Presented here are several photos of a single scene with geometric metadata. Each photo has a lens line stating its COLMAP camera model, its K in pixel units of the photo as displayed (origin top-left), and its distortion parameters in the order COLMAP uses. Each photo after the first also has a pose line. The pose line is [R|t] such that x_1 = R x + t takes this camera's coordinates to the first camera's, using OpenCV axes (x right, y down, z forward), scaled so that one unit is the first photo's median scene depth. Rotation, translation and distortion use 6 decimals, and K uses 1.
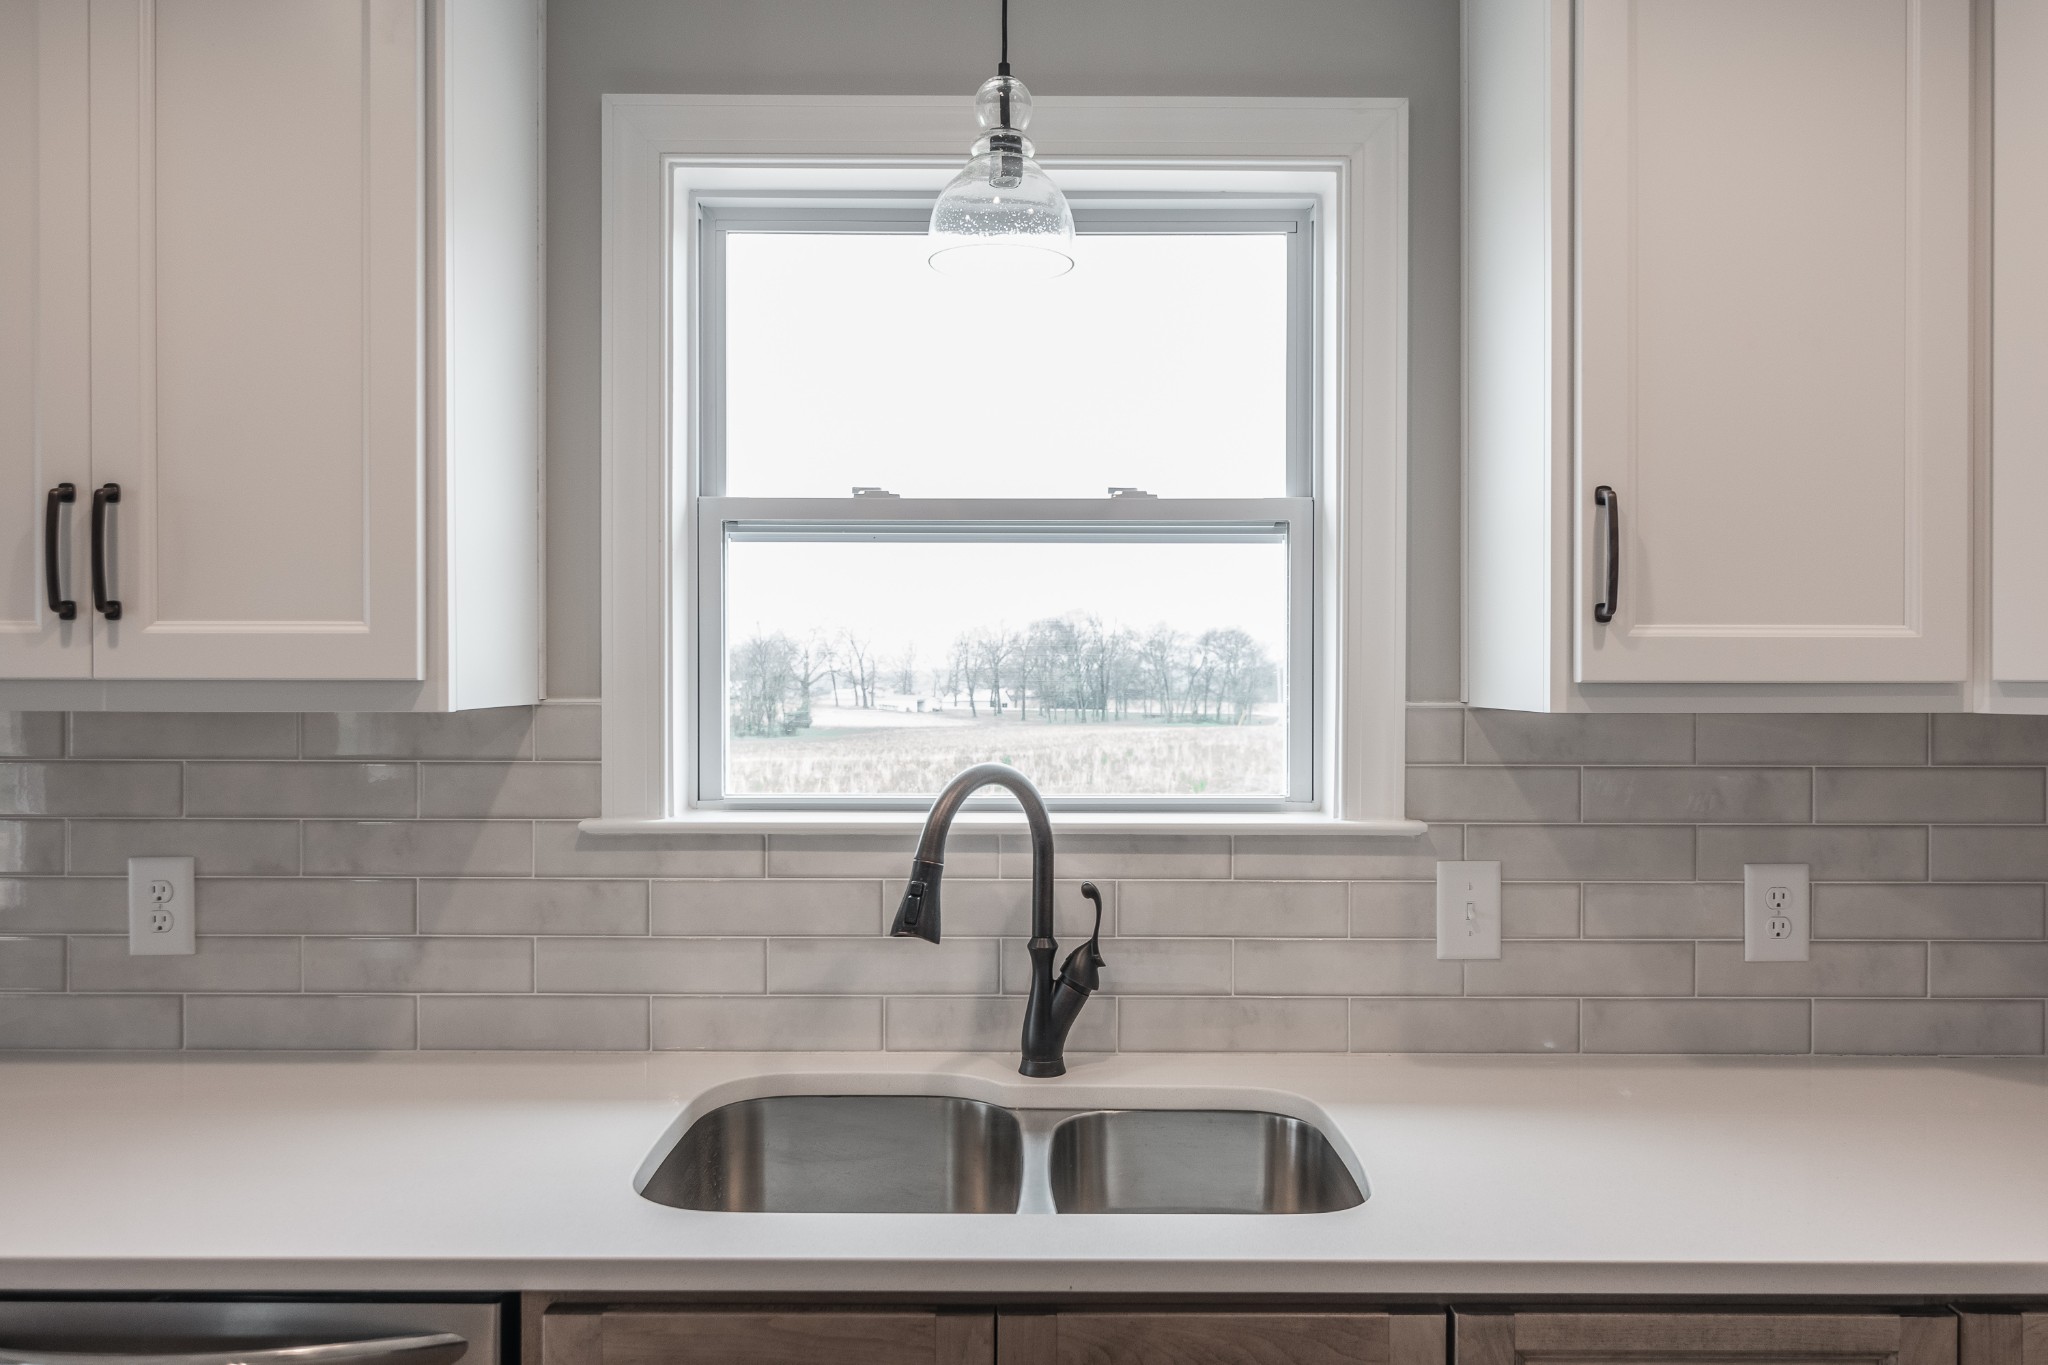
lens RADIAL K [[1404.9, 0, 1031.6], [0, 1404.9, 684.3], [0, 0, 1]] dist [-0.004494, 0.005209]
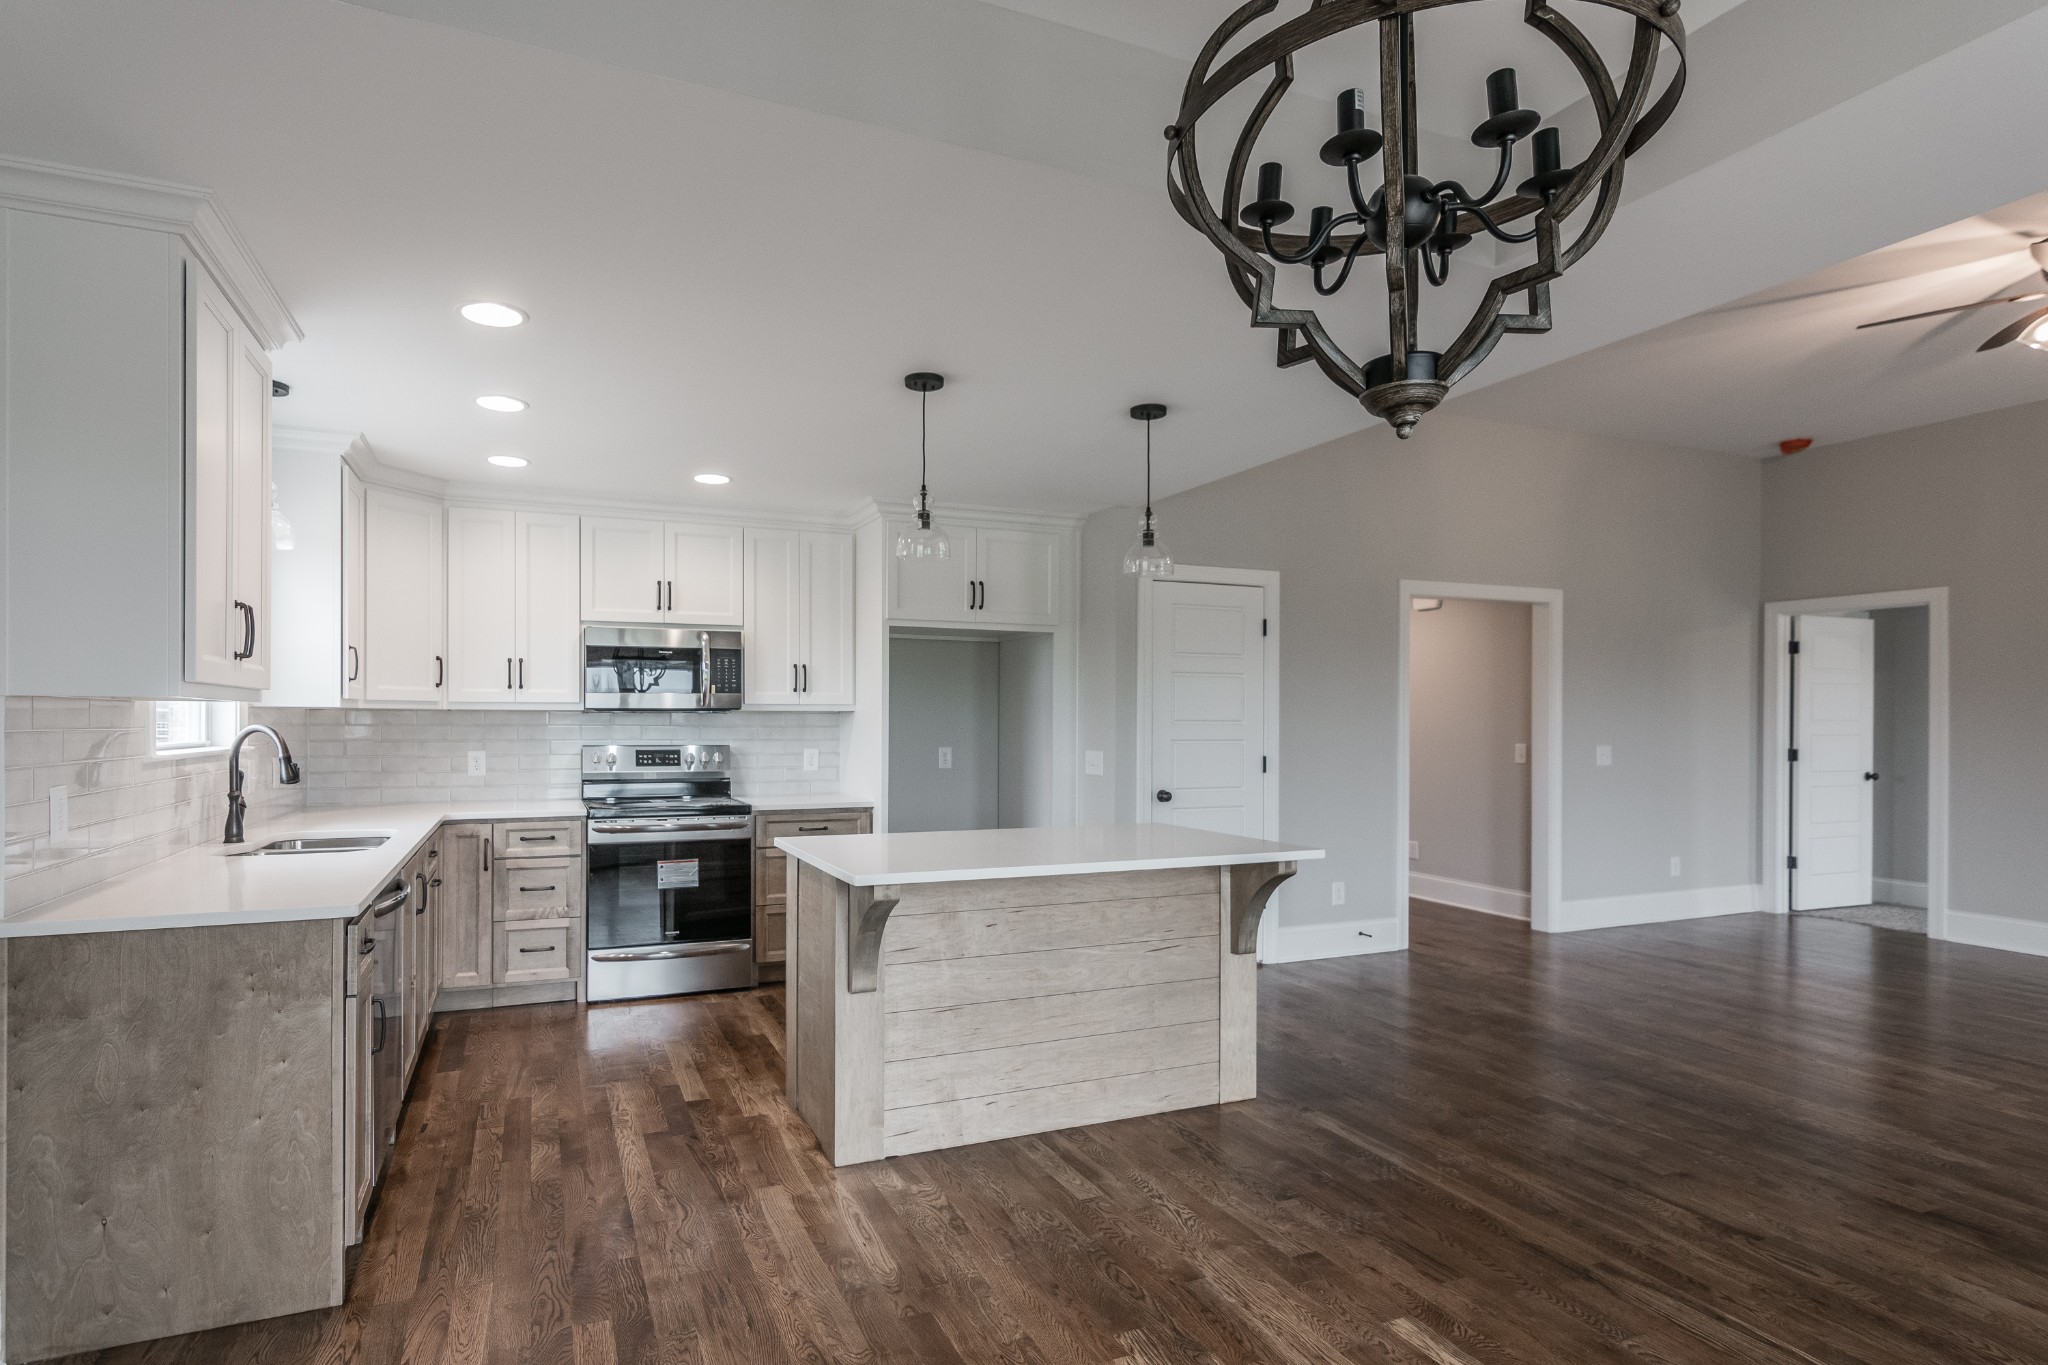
lens RADIAL K [[1031.9, 0, 934.6], [0, 1031.9, 719.4], [0, 0, 1]] dist [-0.004850, 0.002599]
pose [[-0.356800, -0.000827, 0.934180, -2.181910], [0.004629, 0.999986, 0.002653, 0.043810], [-0.934169, 0.005271, -0.356792, 0.451421]]
